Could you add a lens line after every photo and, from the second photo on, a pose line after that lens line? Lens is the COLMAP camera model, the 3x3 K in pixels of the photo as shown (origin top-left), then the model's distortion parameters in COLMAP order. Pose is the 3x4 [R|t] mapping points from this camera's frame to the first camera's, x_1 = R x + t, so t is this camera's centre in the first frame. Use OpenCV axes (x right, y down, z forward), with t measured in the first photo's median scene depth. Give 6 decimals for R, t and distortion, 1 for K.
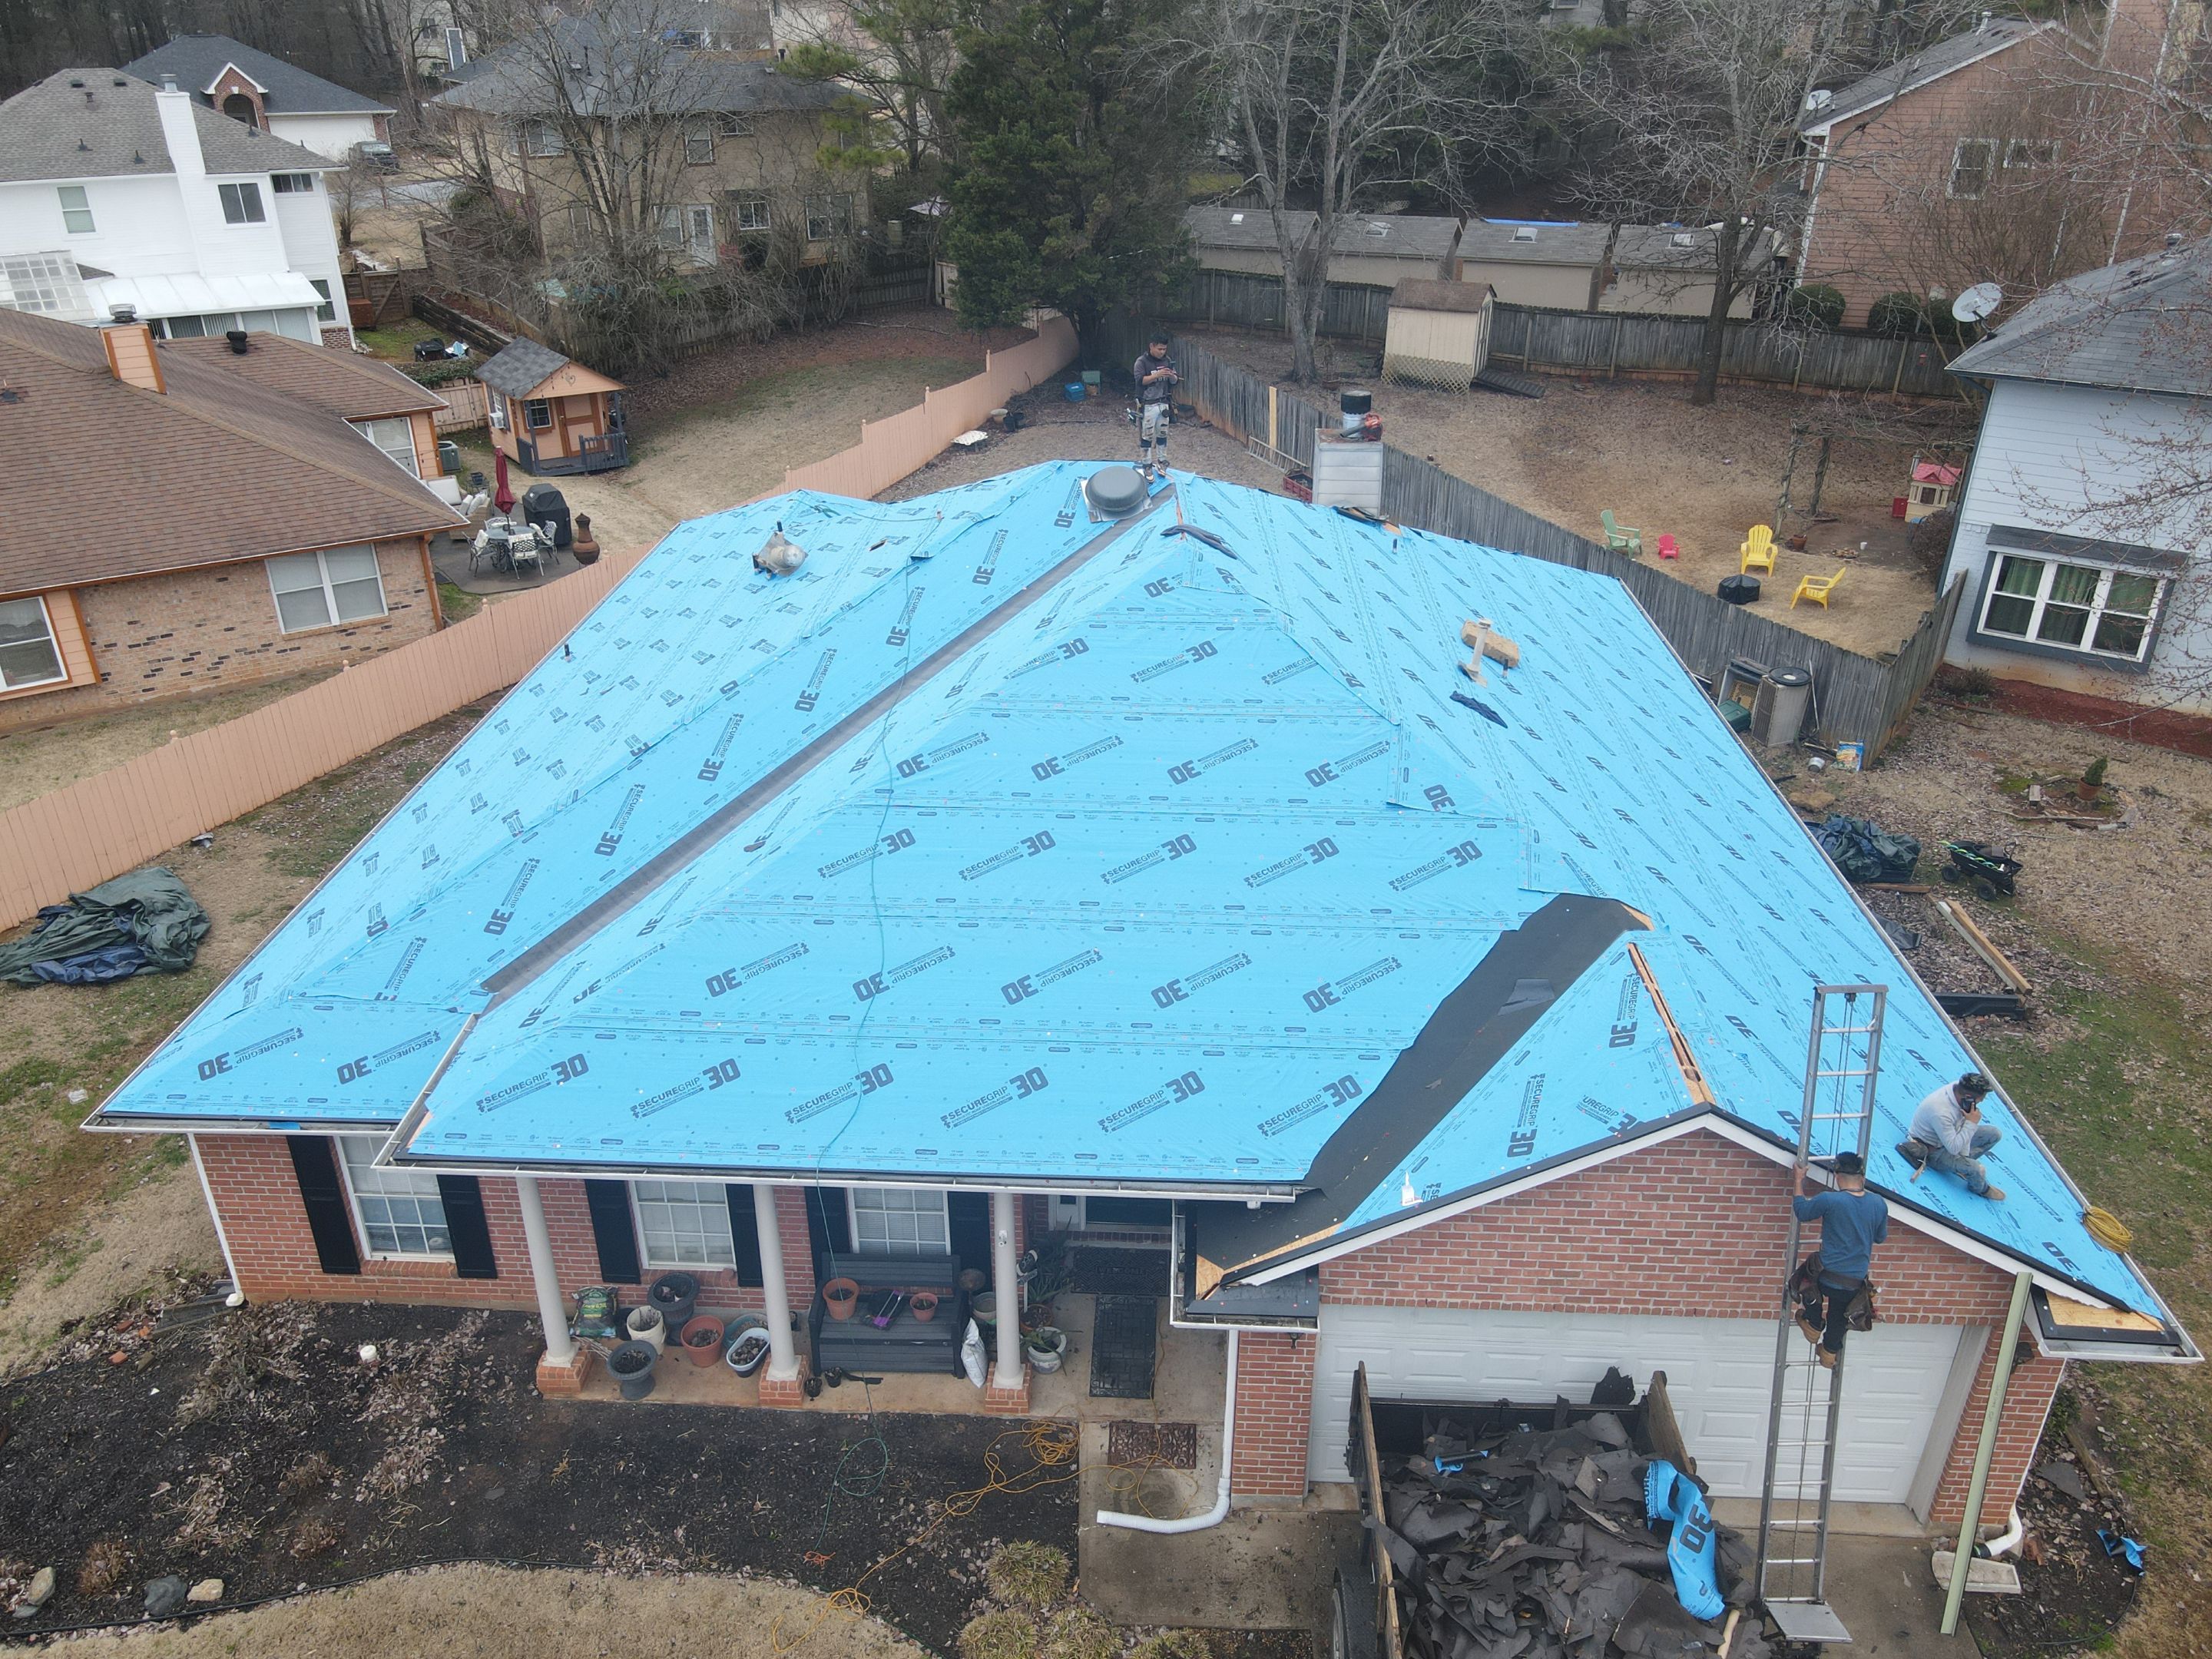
lens RADIAL K [[1625.1, 0, 1110.0], [0, 1625.1, 821.2], [0, 0, 1]] dist [0.008994, 0.009269]
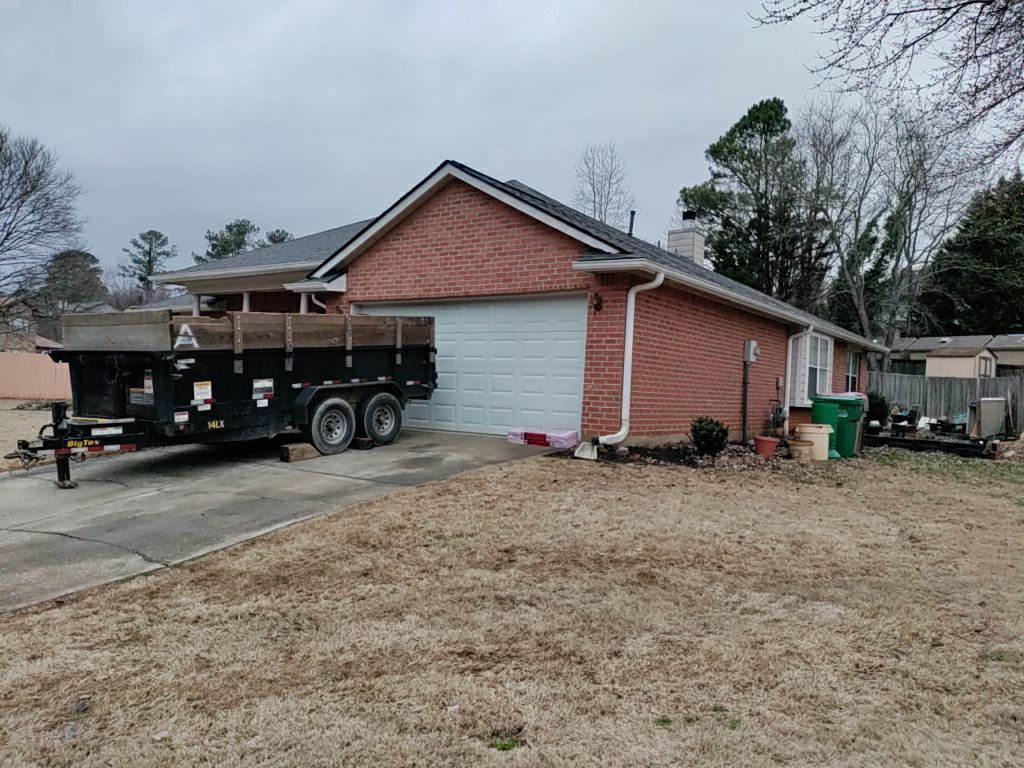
lens RADIAL K [[746.0, 0, 522.1], [0, 746.0, 401.7], [0, 0, 1]] dist [0.066536, -0.079641]
pose [[0.841425, 0.041296, -0.538794, 0.426862], [-0.277567, 0.888516, -0.365370, 0.343362], [0.463639, 0.456983, 0.759082, 0.159770]]
